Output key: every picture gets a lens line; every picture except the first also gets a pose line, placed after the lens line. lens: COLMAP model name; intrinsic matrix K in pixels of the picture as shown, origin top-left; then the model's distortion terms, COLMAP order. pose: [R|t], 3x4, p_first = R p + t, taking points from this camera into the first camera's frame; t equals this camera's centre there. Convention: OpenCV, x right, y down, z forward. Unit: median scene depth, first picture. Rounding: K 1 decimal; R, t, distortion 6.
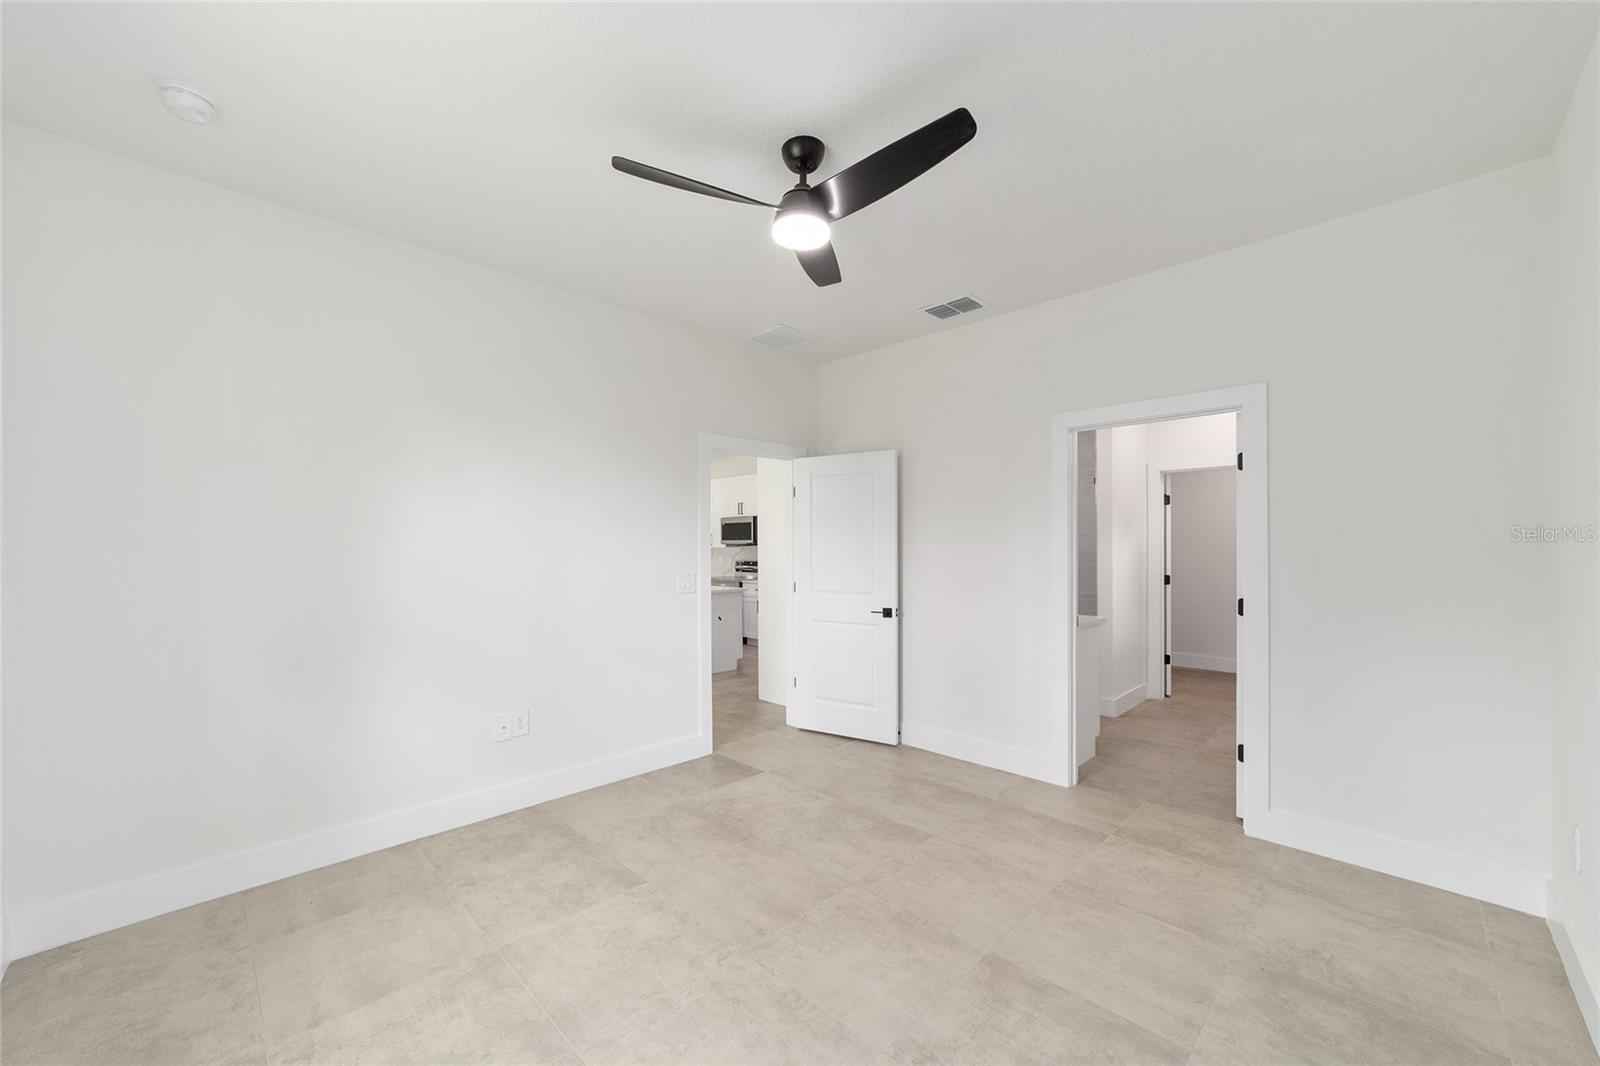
lens RADIAL K [[617.4, 0, 791.5], [0, 617.4, 536.0], [0, 0, 1]] dist [-0.017259, 0.009297]
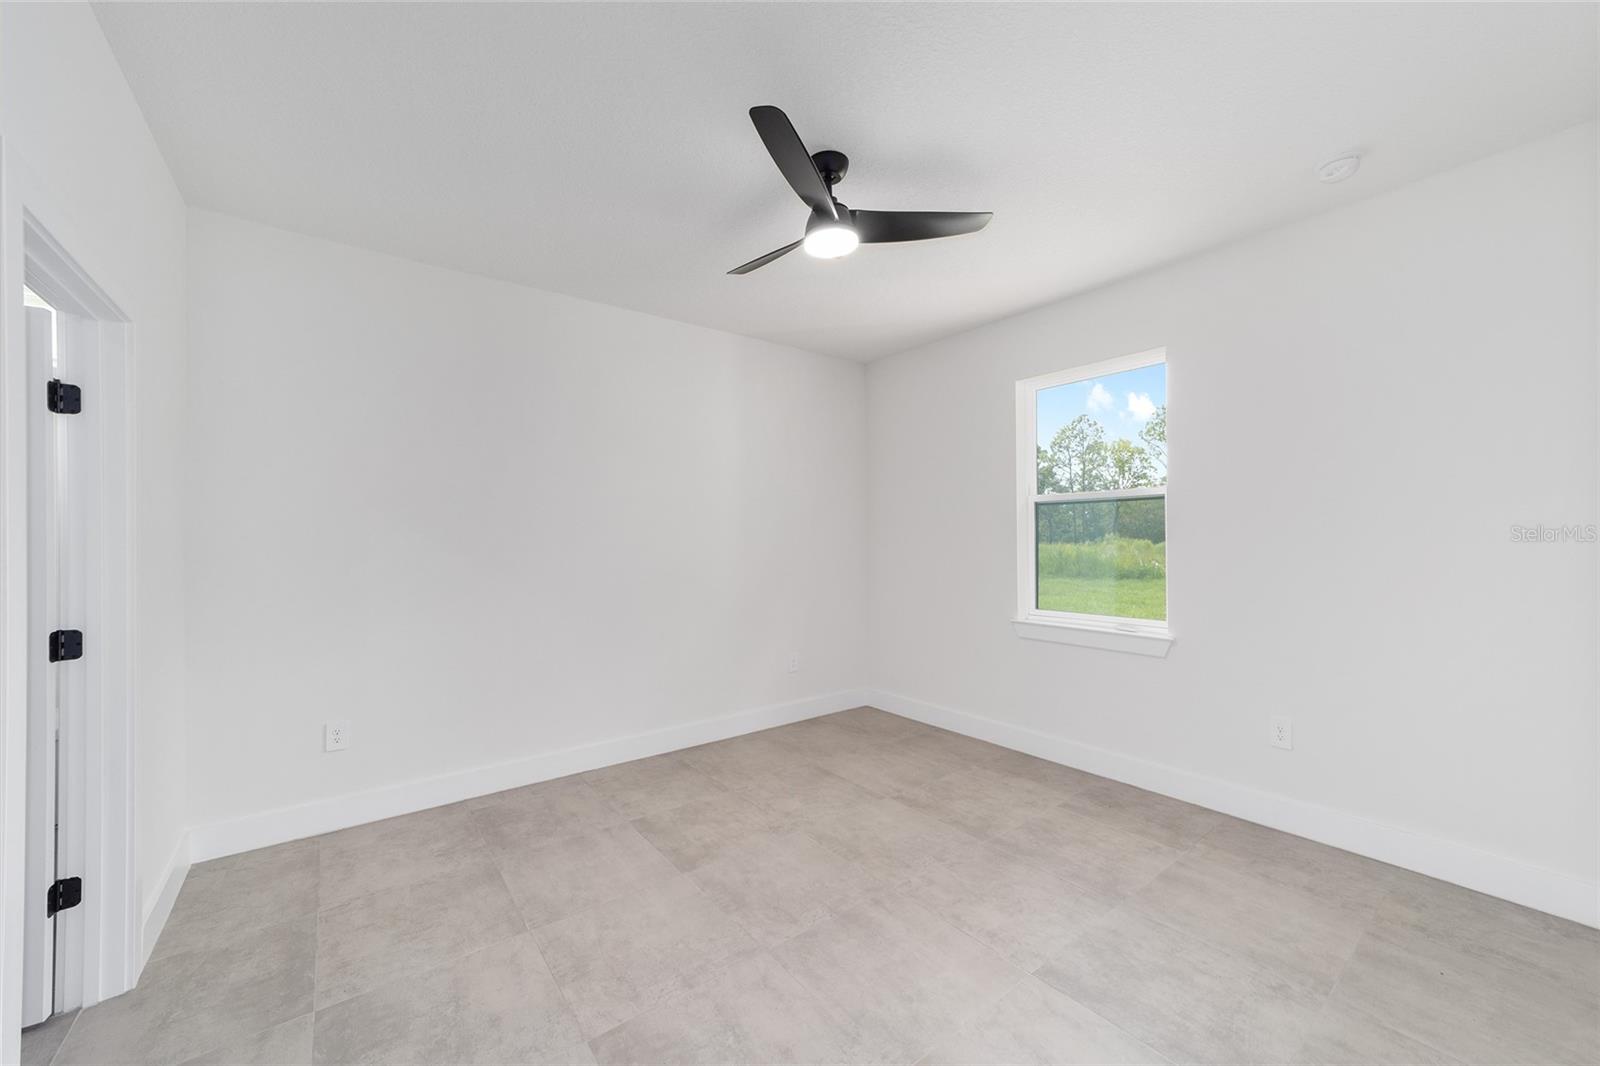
lens RADIAL K [[617.4, 0, 791.5], [0, 617.4, 536.0], [0, 0, 1]] dist [-0.017259, 0.009297]
pose [[-0.991379, 0.008374, 0.130761, -0.048060], [0.005835, 0.999787, -0.019789, 0.035211], [-0.130899, -0.018856, -0.991216, 2.026357]]
